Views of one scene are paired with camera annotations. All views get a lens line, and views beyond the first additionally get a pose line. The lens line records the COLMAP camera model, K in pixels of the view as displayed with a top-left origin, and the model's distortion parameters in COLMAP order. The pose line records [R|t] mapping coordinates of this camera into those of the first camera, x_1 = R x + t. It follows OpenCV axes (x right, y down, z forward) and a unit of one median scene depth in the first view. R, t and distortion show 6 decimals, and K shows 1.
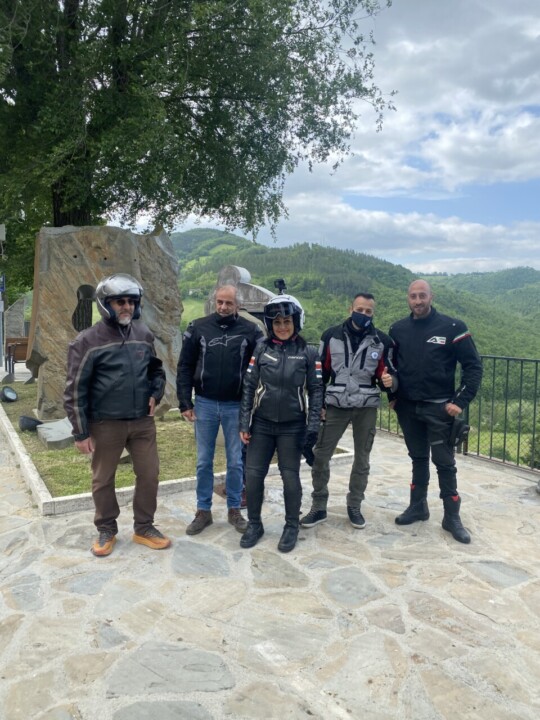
lens RADIAL K [[554.0, 0, 269.8], [0, 554.0, 359.2], [0, 0, 1]] dist [0.012977, 0.001183]
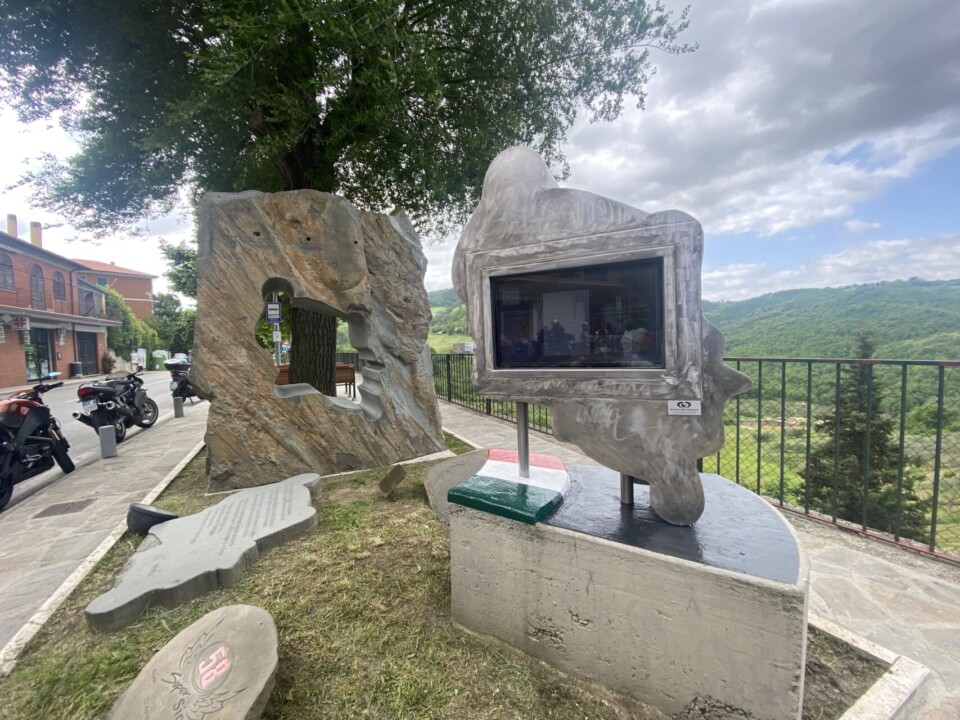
lens RADIAL K [[384.7, 0, 479.2], [0, 384.7, 361.3], [0, 0, 1]] dist [-0.000106, -0.000001]
pose [[0.995853, -0.034789, -0.084067, -0.061617], [0.032183, 0.998965, -0.032158, -0.015030], [0.085099, 0.029319, 0.995941, 0.571734]]
